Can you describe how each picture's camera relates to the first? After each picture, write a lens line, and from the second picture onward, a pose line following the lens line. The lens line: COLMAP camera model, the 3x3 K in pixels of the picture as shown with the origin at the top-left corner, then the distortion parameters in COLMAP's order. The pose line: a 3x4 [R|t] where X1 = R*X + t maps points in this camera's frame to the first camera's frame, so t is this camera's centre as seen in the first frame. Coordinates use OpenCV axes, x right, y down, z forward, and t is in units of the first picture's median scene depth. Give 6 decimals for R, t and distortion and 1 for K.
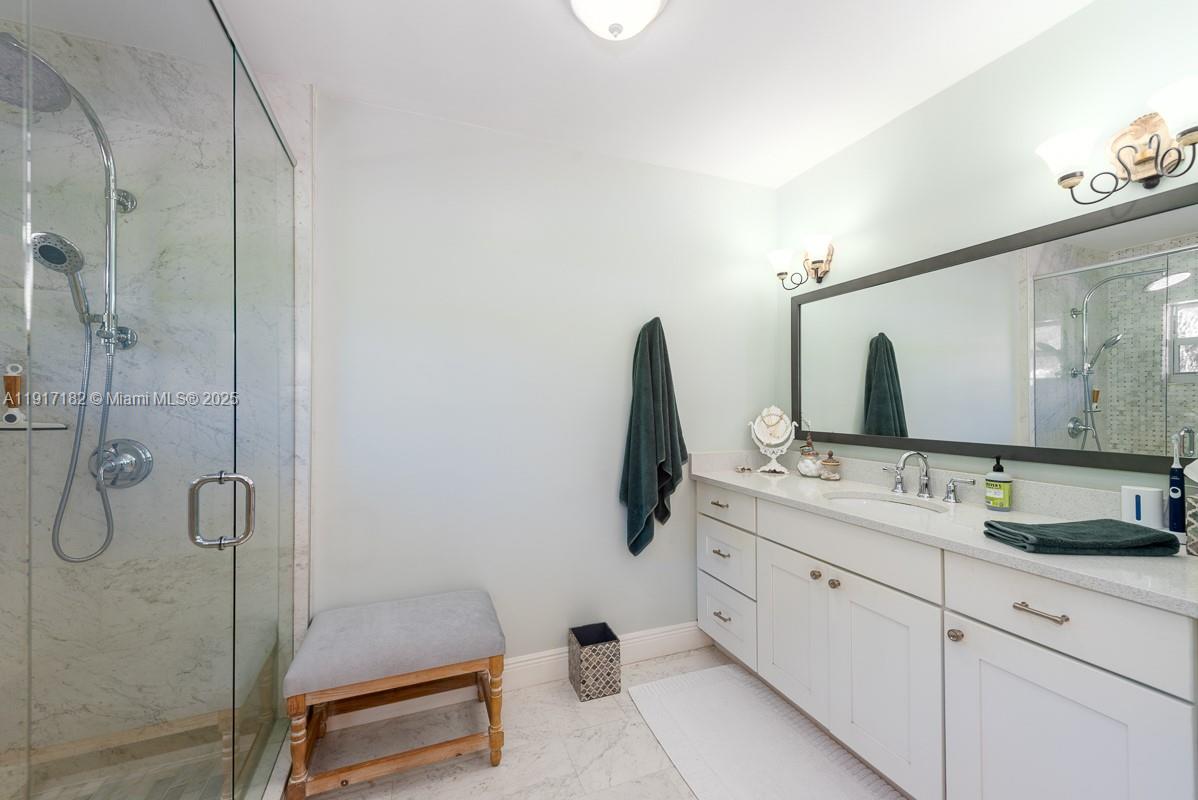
lens RADIAL K [[465.7, 0, 598.5], [0, 465.7, 403.0], [0, 0, 1]] dist [0.000390, -0.000271]
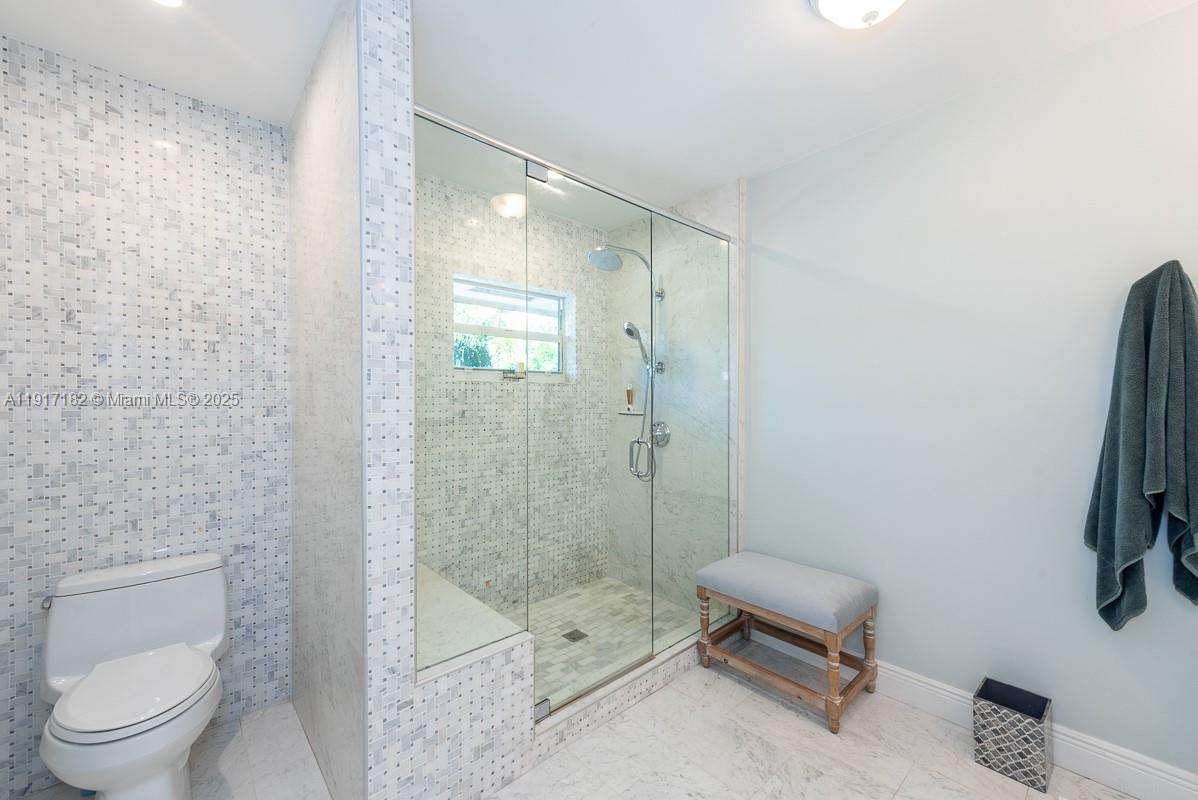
lens RADIAL K [[465.7, 0, 596.1], [0, 465.7, 403.8], [0, 0, 1]] dist [0.000390, -0.000271]
pose [[0.345921, 0.001097, -0.938263, 0.537206], [0.003000, 0.999993, 0.002275, 0.001167], [0.938259, -0.003602, 0.345915, 0.088211]]
